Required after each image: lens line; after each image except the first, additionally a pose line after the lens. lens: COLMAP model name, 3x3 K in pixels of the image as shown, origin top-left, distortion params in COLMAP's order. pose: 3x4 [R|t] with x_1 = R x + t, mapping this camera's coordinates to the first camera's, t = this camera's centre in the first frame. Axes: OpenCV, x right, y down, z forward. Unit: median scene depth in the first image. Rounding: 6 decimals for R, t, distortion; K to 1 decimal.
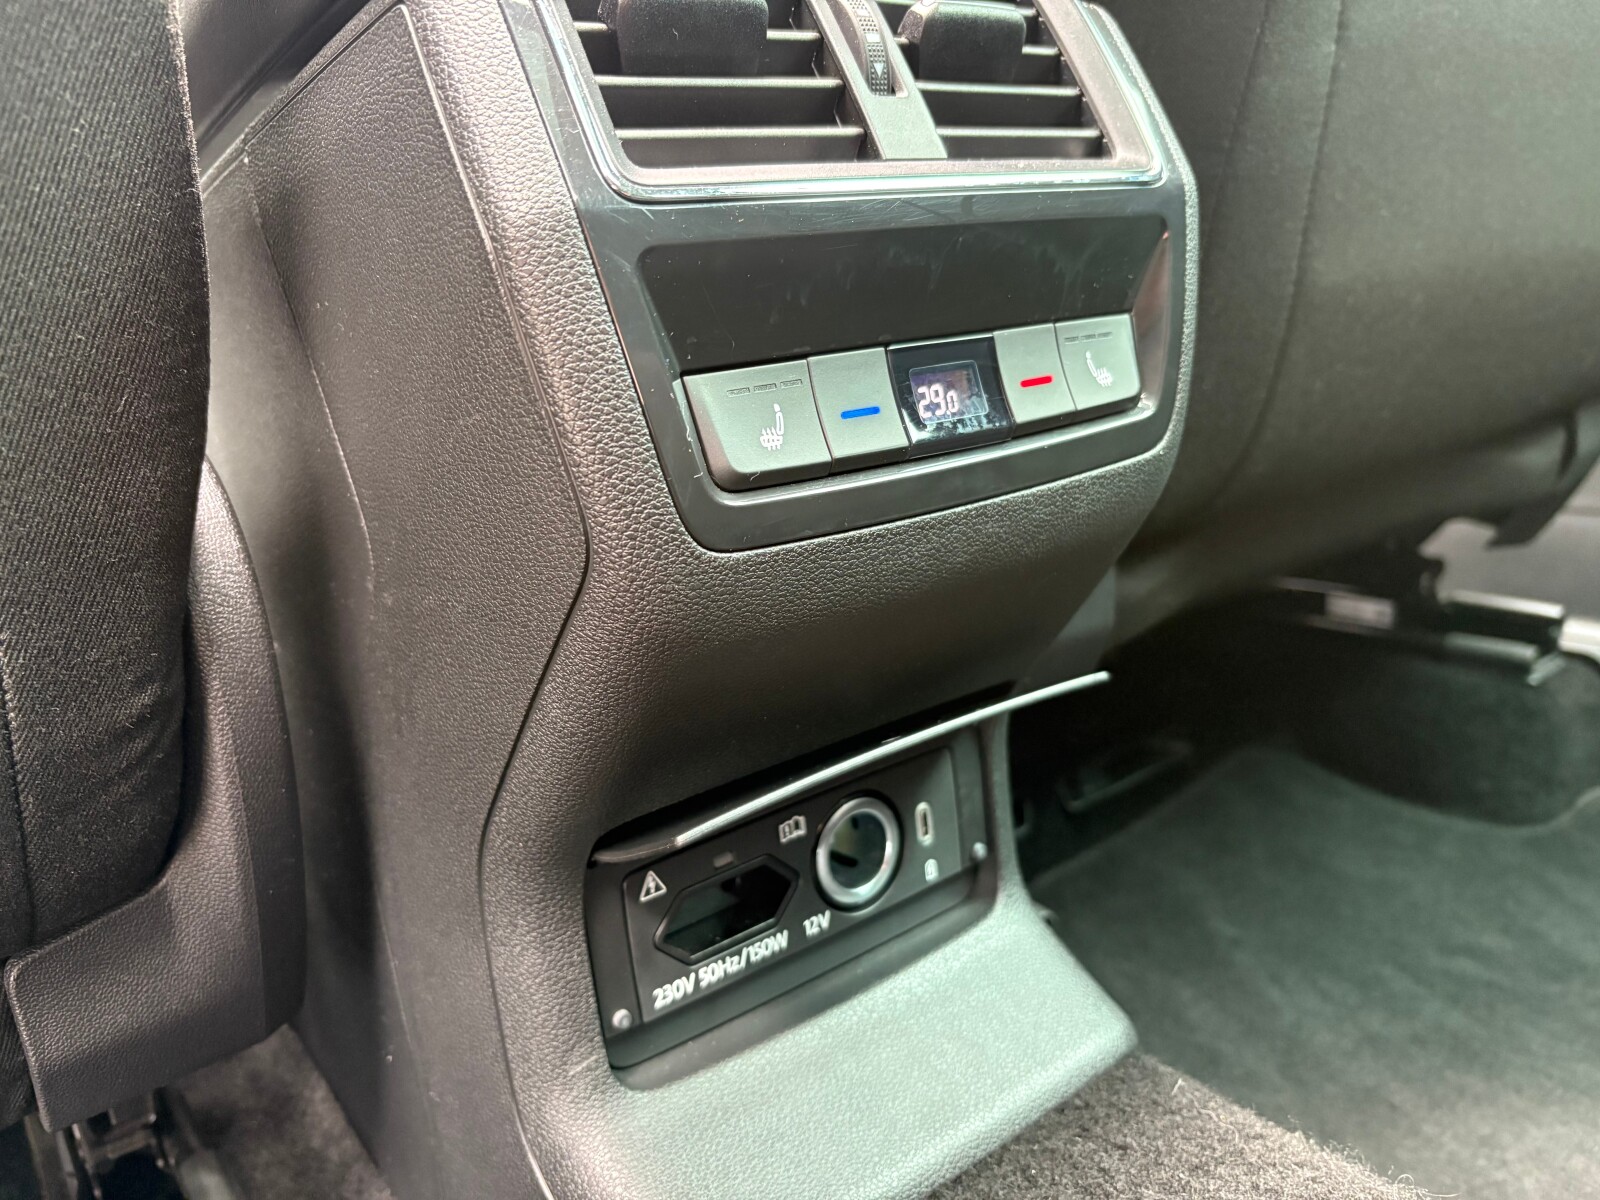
lens RADIAL K [[1222.7, 0, 790.8], [0, 1222.7, 601.7], [0, 0, 1]] dist [0.045942, -0.068353]
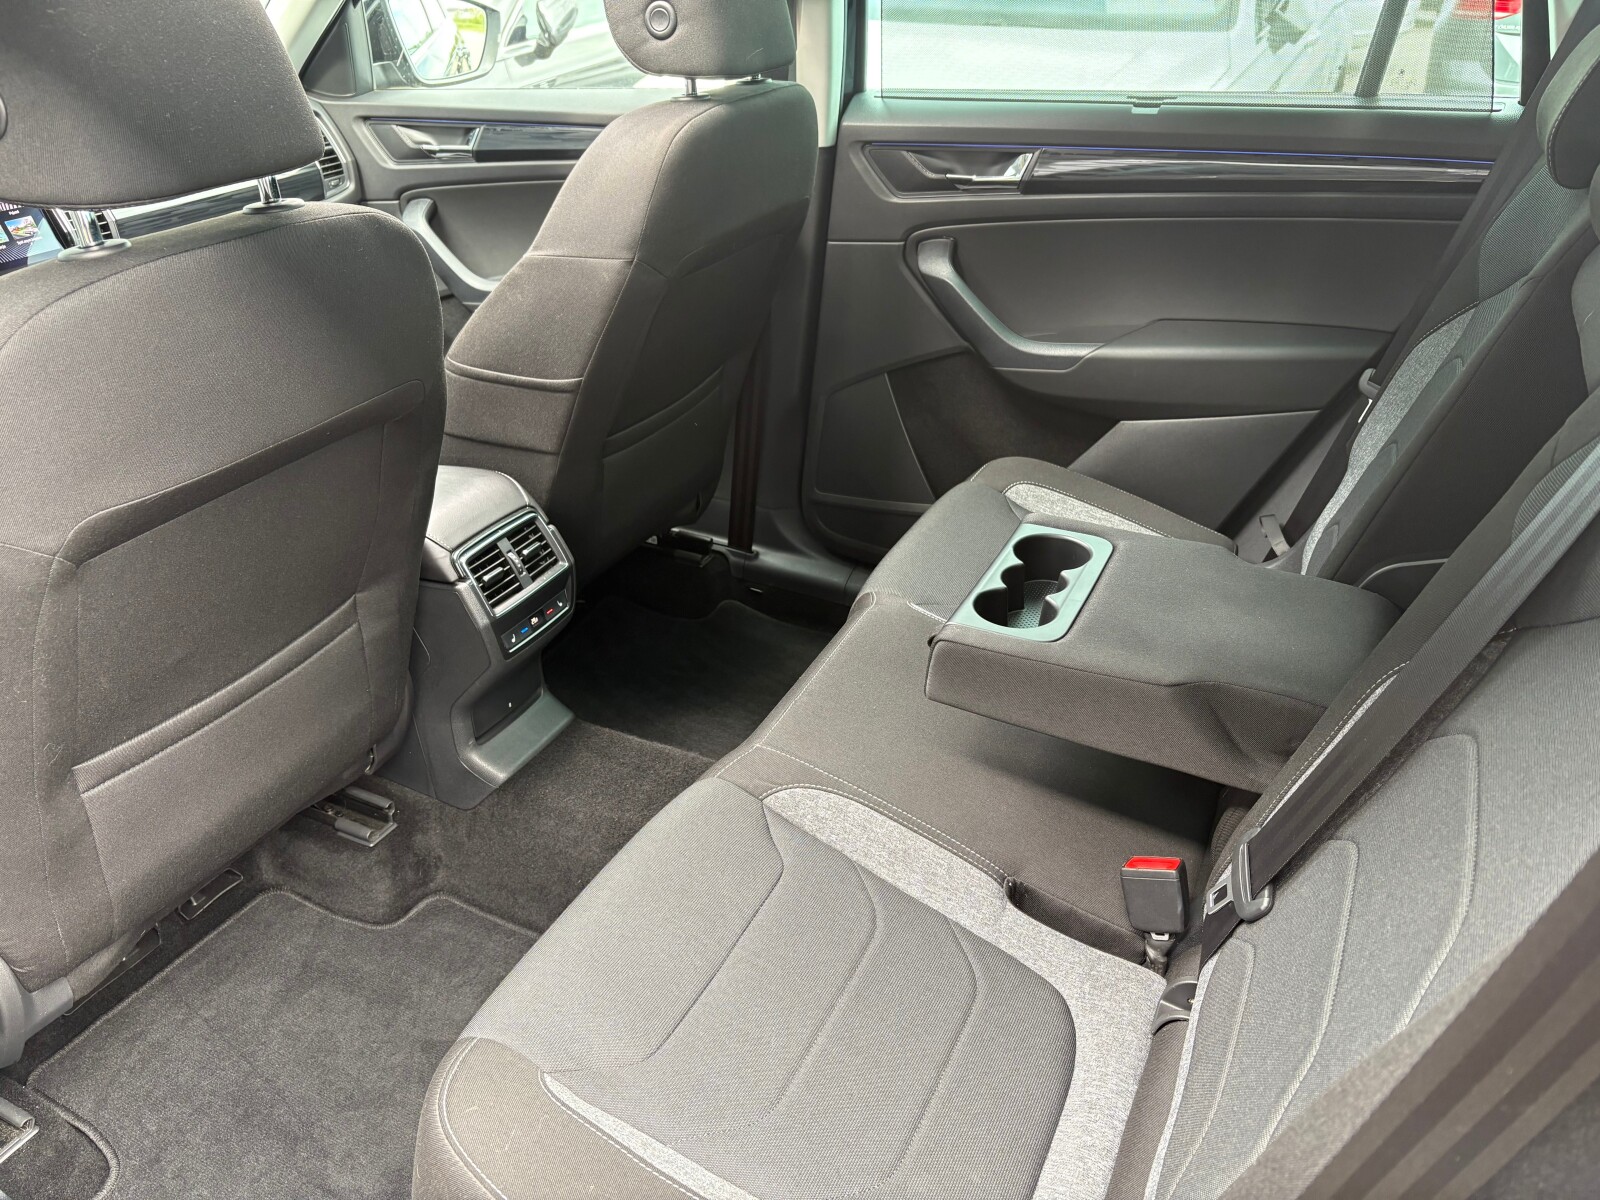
lens RADIAL K [[1222.7, 0, 790.8], [0, 1222.7, 601.7], [0, 0, 1]] dist [0.045942, -0.068353]
pose [[0.892482, -0.122077, 0.434251, -1.136447], [0.002132, 0.963814, 0.266566, -1.577670], [-0.451078, -0.236979, 0.860447, -3.955864]]
